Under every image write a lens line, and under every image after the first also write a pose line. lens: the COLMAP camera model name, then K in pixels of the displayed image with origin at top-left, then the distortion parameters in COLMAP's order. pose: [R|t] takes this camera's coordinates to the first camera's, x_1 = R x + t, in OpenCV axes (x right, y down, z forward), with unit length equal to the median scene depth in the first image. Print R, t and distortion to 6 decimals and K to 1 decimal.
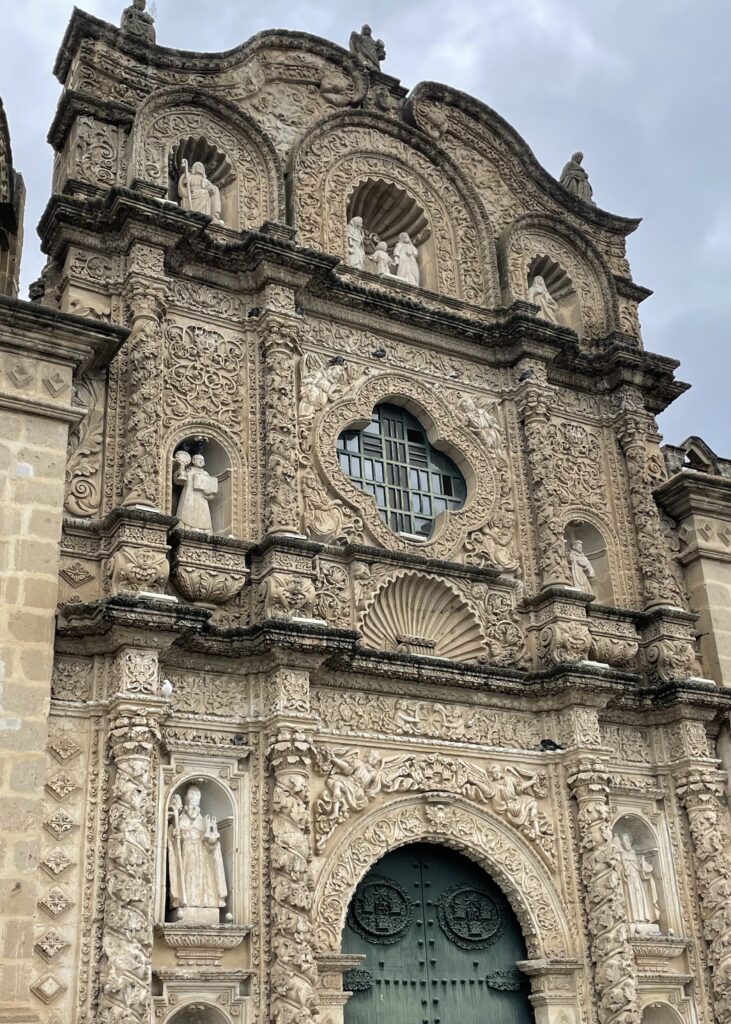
lens RADIAL K [[1260.5, 0, 365.5], [0, 1260.5, 512.0], [0, 0, 1]] dist [0.148326, -0.384799]
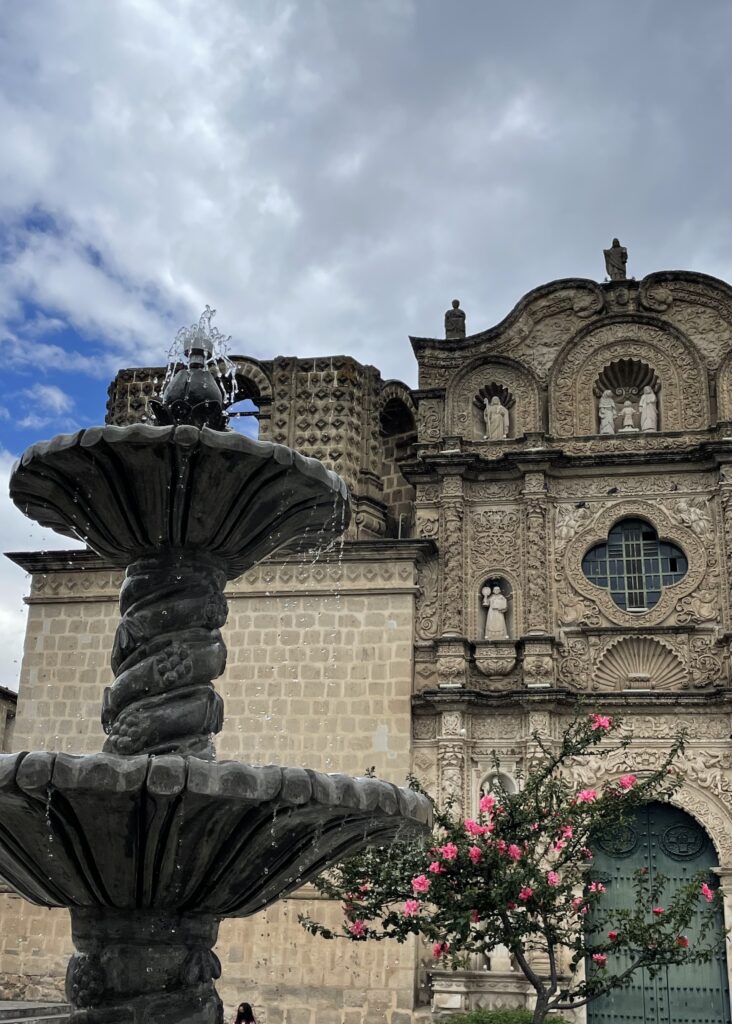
lens RADIAL K [[1260.5, 0, 366.0], [0, 1260.5, 512.0], [0, 0, 1]] dist [0.148326, -0.384799]
pose [[0.755330, -0.152362, -0.637388, 0.872634], [0.224491, 0.973910, 0.033225, -0.245993], [0.615696, -0.168184, 0.769827, -0.462998]]
